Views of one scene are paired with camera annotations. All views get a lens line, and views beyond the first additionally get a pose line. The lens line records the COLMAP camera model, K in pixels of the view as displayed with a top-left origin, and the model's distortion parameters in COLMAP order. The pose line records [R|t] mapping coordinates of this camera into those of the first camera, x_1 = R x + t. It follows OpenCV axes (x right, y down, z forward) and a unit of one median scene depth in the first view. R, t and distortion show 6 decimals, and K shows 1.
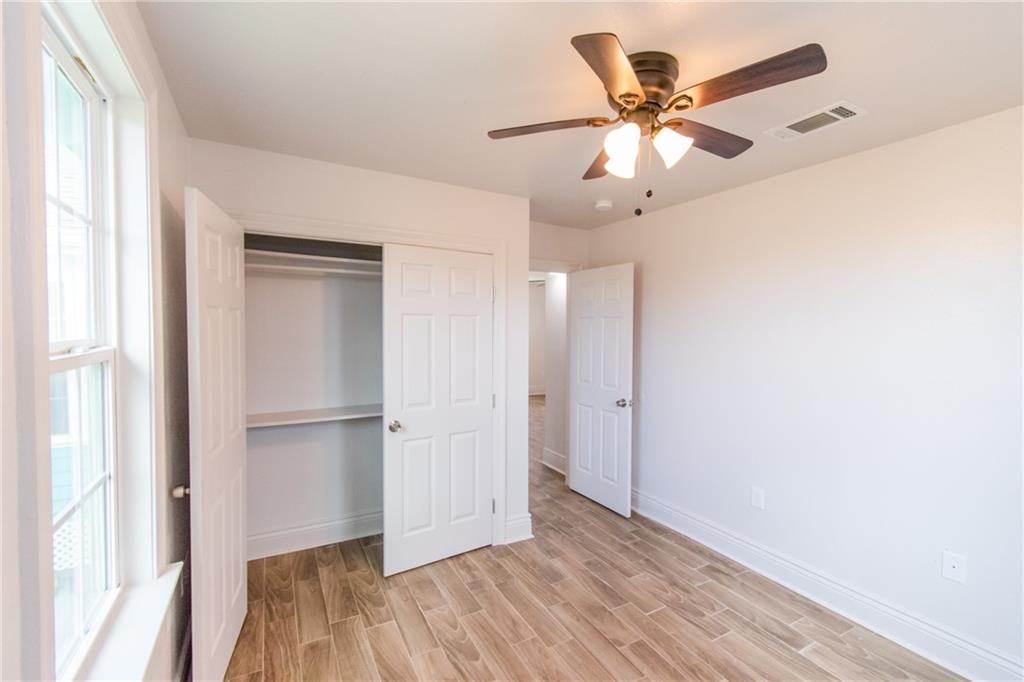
lens RADIAL K [[454.6, 0, 513.3], [0, 454.6, 336.5], [0, 0, 1]] dist [0.007801, -0.005069]
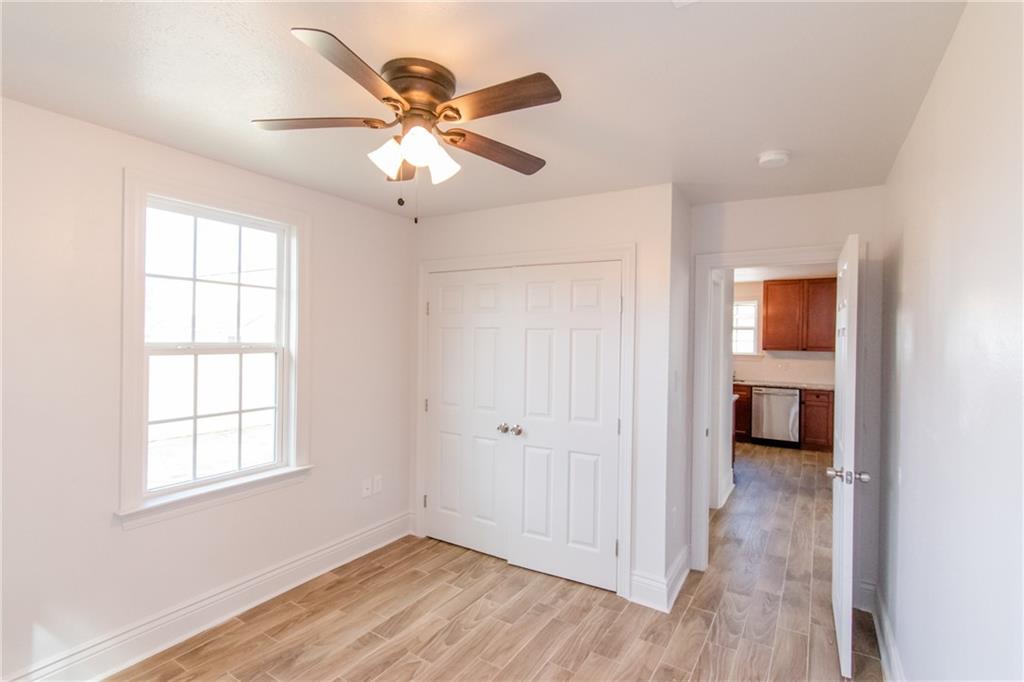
lens RADIAL K [[484.1, 0, 516.2], [0, 484.1, 333.4], [0, 0, 1]] dist [0.002339, -0.000174]
pose [[0.479570, -0.006498, -0.877480, 0.757761], [-0.032311, 0.999164, -0.025059, -0.007878], [0.876909, 0.040370, 0.478959, 0.415960]]
